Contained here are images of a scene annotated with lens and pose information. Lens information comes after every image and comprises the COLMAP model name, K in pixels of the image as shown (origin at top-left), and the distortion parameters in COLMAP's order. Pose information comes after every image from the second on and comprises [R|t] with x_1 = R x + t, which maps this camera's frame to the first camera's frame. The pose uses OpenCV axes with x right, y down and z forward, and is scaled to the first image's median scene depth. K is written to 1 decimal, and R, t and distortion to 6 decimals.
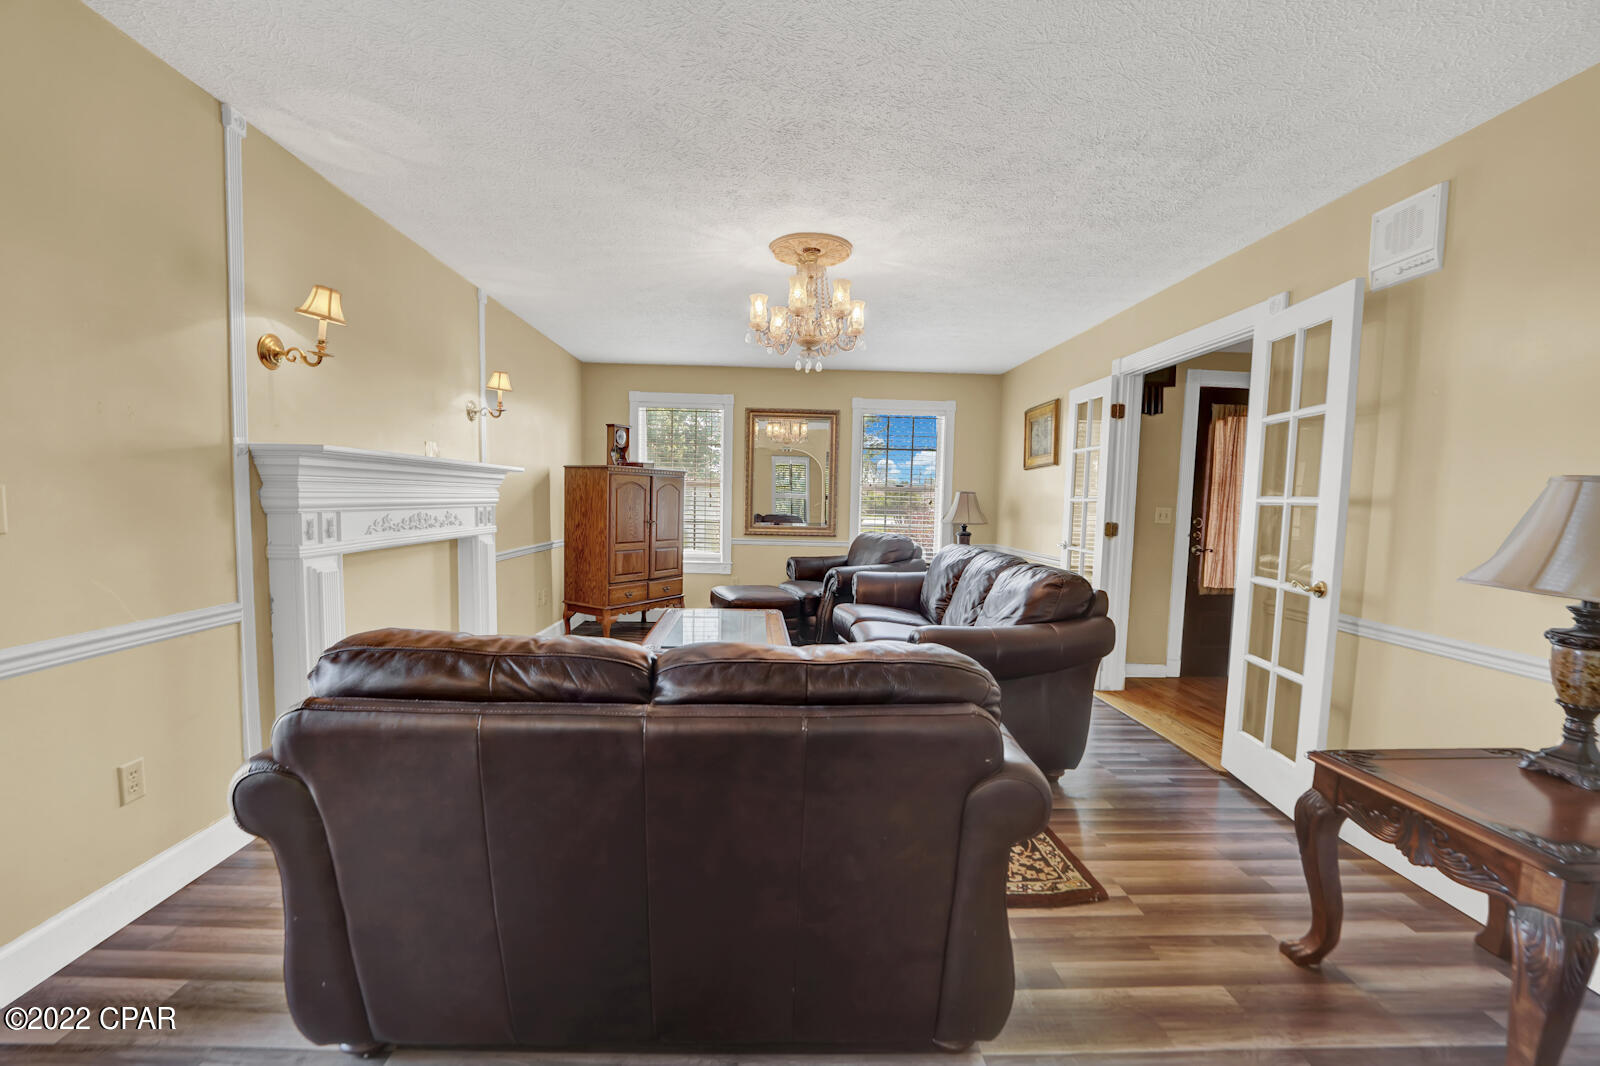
lens RADIAL K [[653.2, 0, 786.7], [0, 653.2, 546.1], [0, 0, 1]] dist [-0.025224, 0.000239]
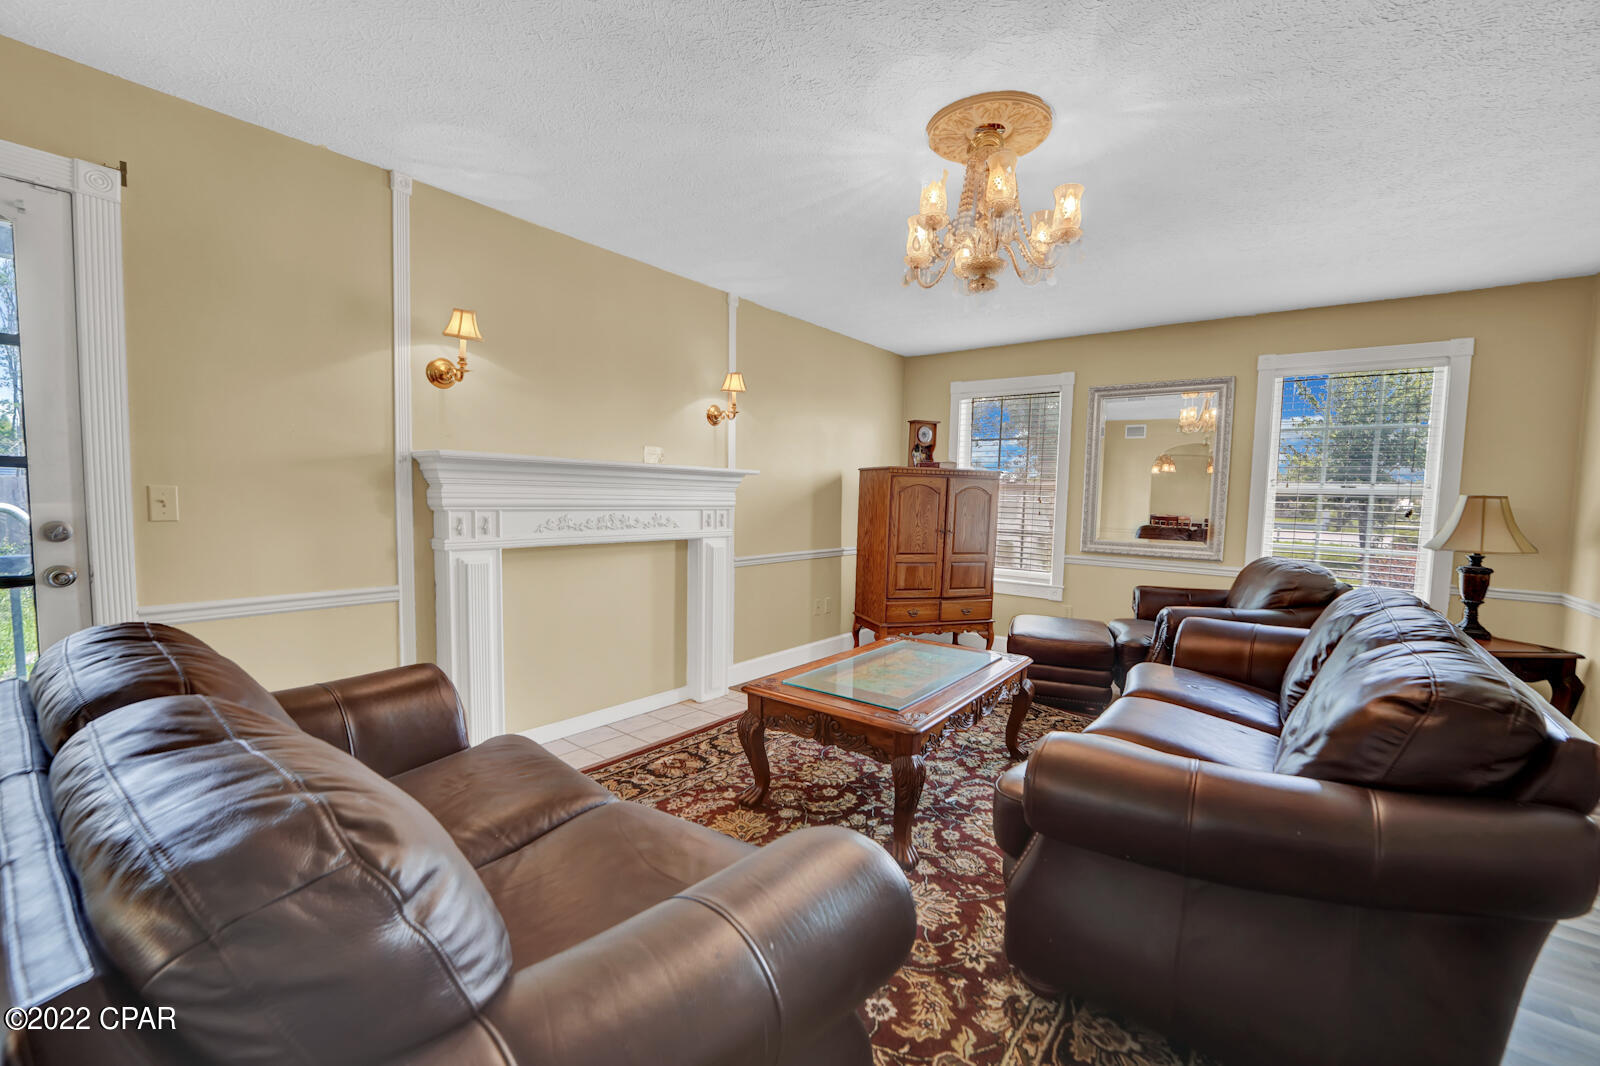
lens RADIAL K [[653.2, 0, 786.7], [0, 653.2, 546.1], [0, 0, 1]] dist [-0.025224, 0.000239]
pose [[0.761319, 0.045148, -0.646803, 0.277834], [-0.053274, 0.998555, 0.006995, -0.018252], [0.646185, 0.029132, 0.762625, 0.314553]]
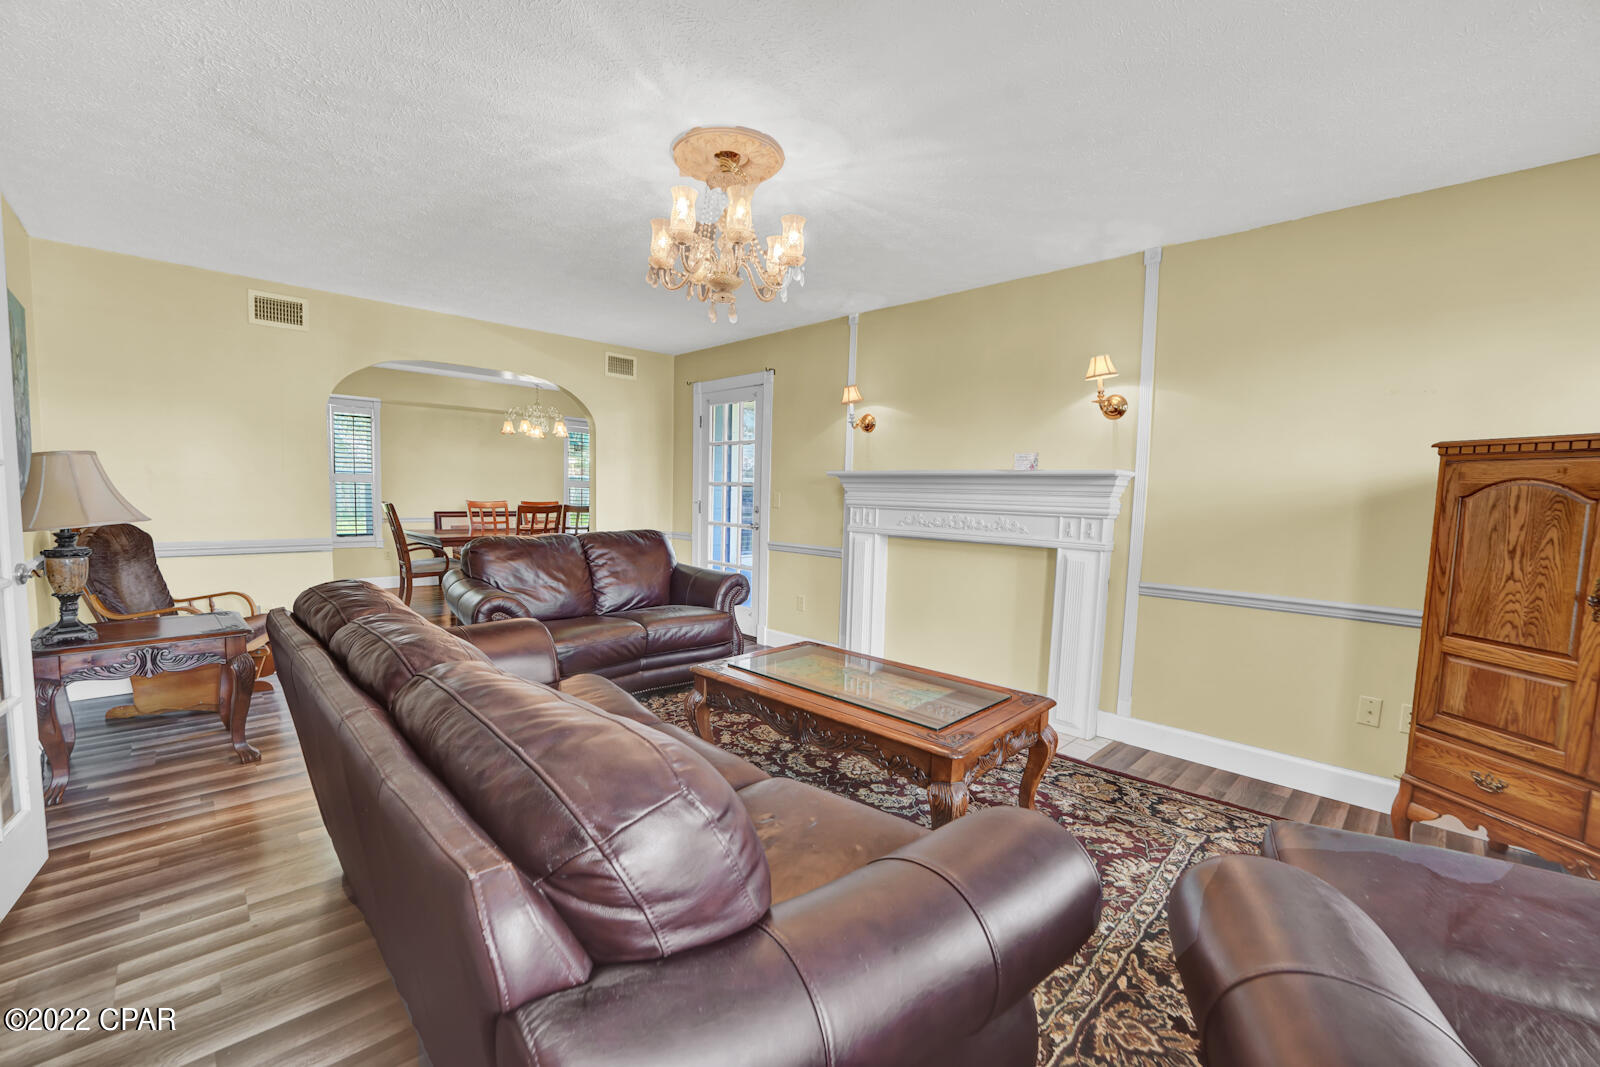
lens RADIAL K [[653.2, 0, 786.7], [0, 653.2, 546.6], [0, 0, 1]] dist [-0.025224, 0.000239]
pose [[-0.734497, 0.016638, -0.678408, 0.422730], [-0.090819, 0.988296, 0.122566, -0.096083], [0.672507, 0.151637, -0.724389, 1.404366]]
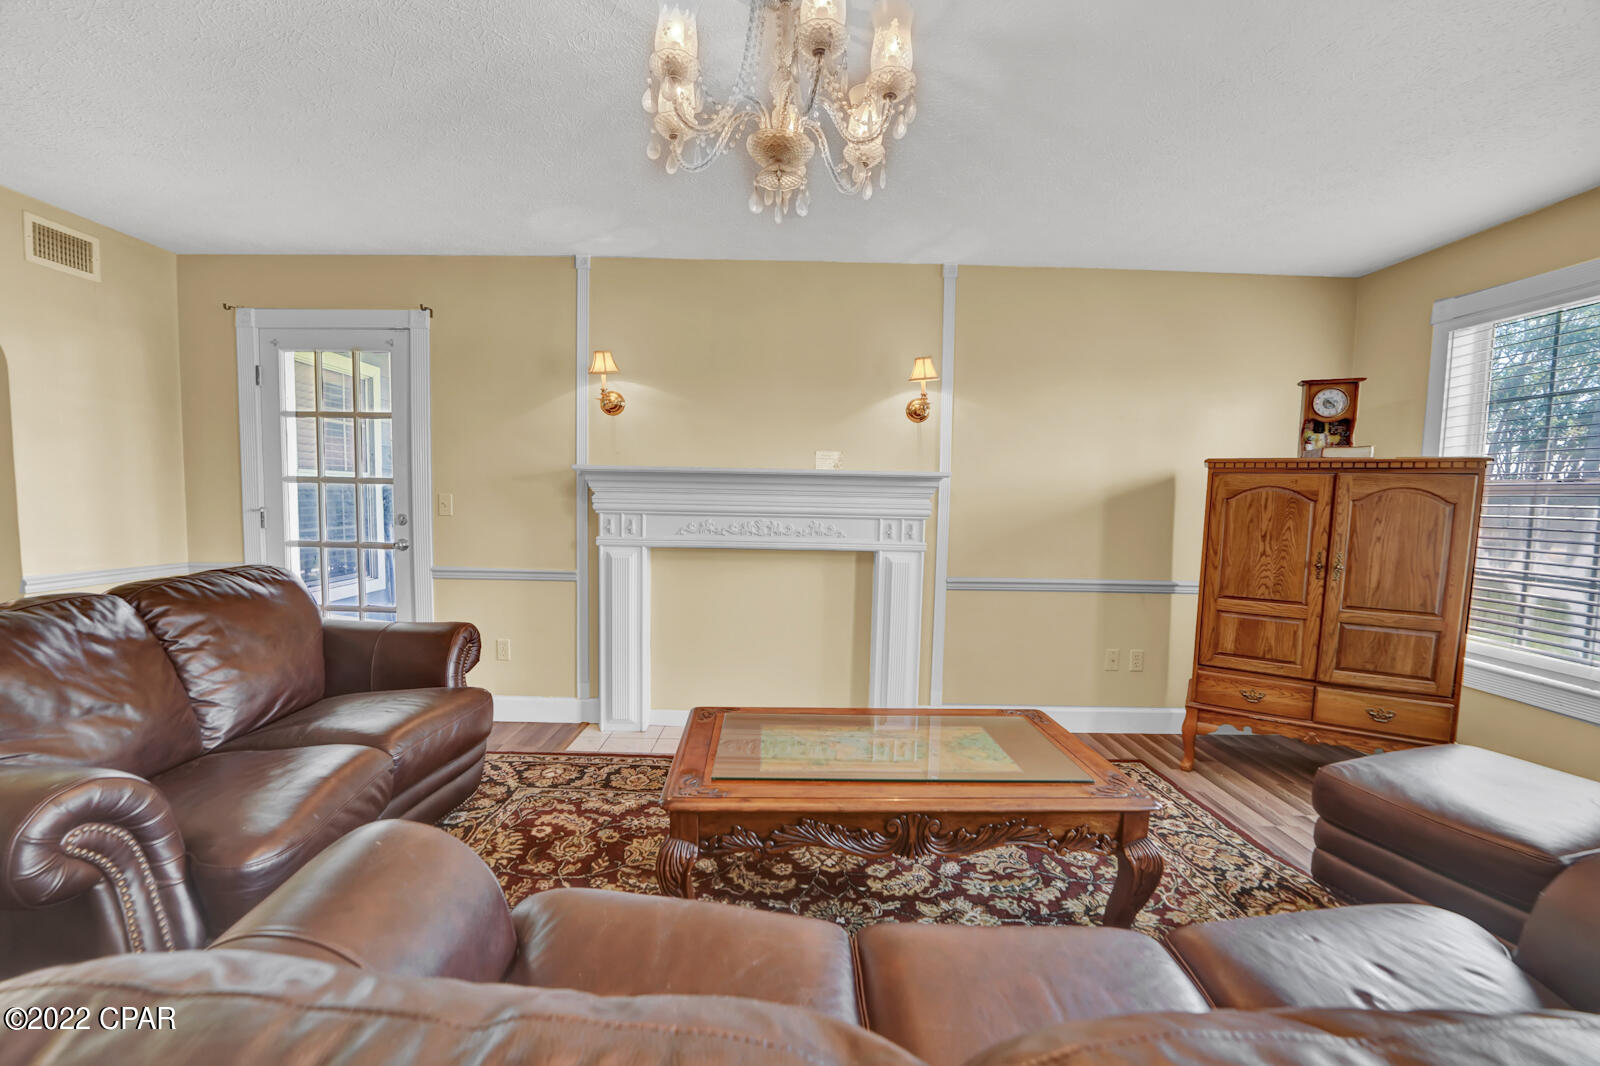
lens RADIAL K [[653.2, 0, 786.7], [0, 653.2, 546.1], [0, 0, 1]] dist [-0.025224, 0.000239]
pose [[-0.023357, 0.053192, -0.998311, 0.419766], [-0.093773, 0.994064, 0.055159, -0.060727], [0.995320, 0.094902, -0.018231, 0.889944]]
